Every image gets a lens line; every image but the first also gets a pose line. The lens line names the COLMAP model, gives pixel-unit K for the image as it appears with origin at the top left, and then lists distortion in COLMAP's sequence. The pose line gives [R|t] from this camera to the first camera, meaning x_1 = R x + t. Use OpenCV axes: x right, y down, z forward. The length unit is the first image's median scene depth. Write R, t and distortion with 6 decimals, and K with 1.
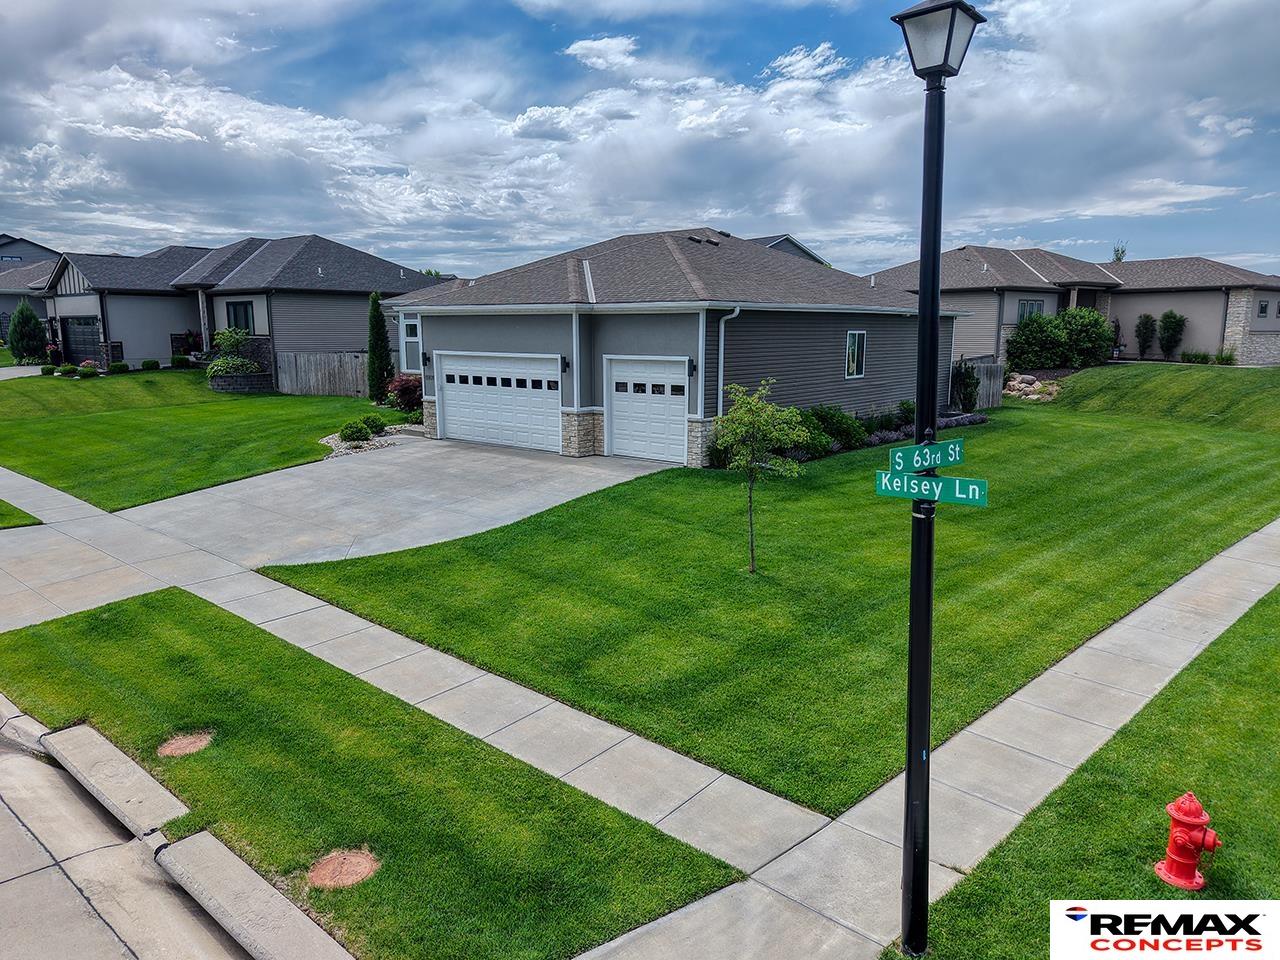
lens RADIAL K [[875.2, 0, 639.4], [0, 875.2, 485.6], [0, 0, 1]] dist [0.018755, -0.023242]
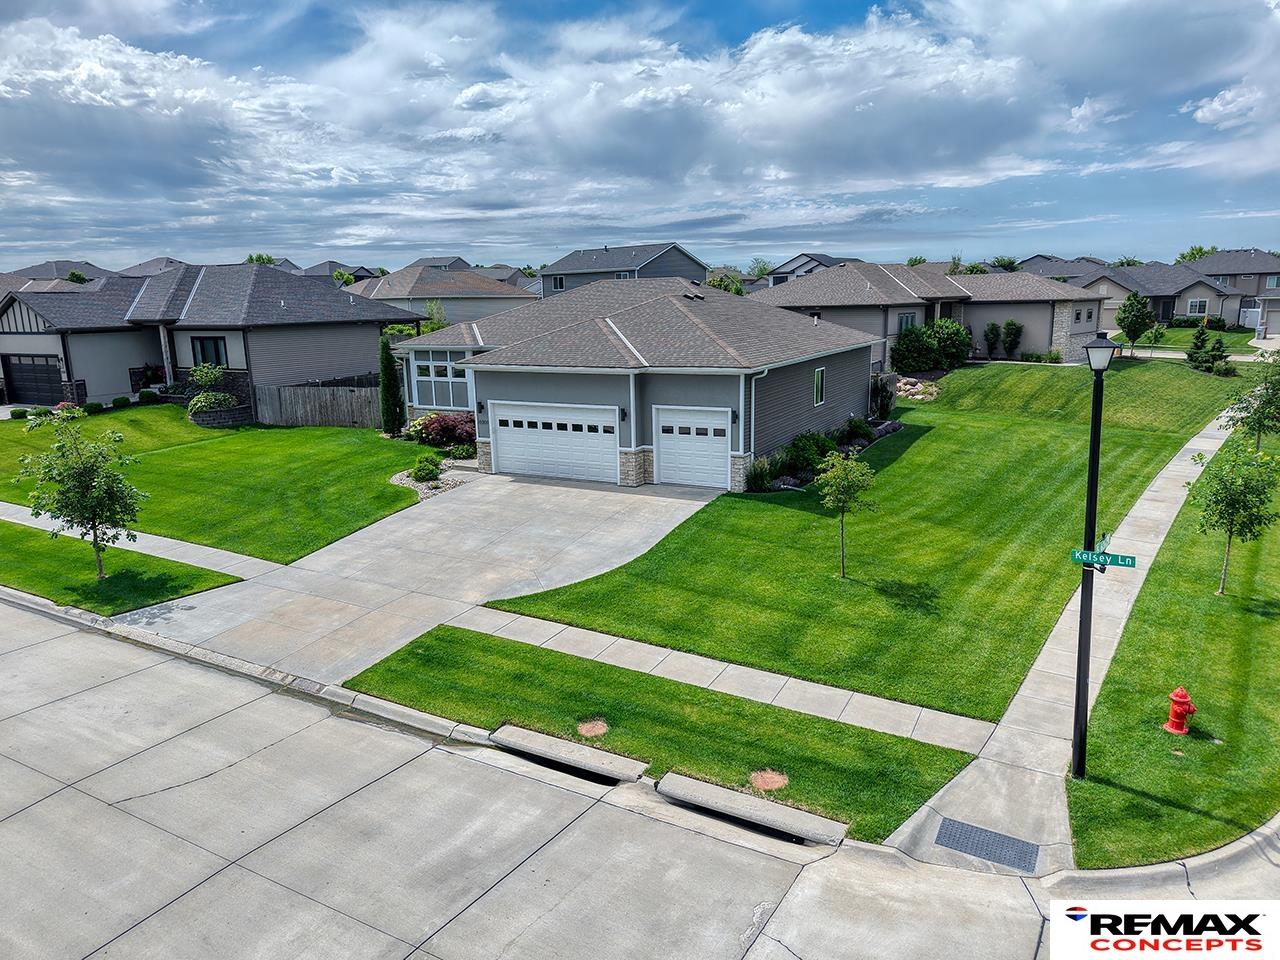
lens RADIAL K [[875.2, 0, 636.5], [0, 875.2, 481.9], [0, 0, 1]] dist [0.018755, -0.023242]
pose [[0.980253, -0.063973, 0.187116, -0.304561], [0.058259, 0.997656, 0.035885, -0.084947], [-0.188973, -0.024275, 0.981682, -0.234258]]
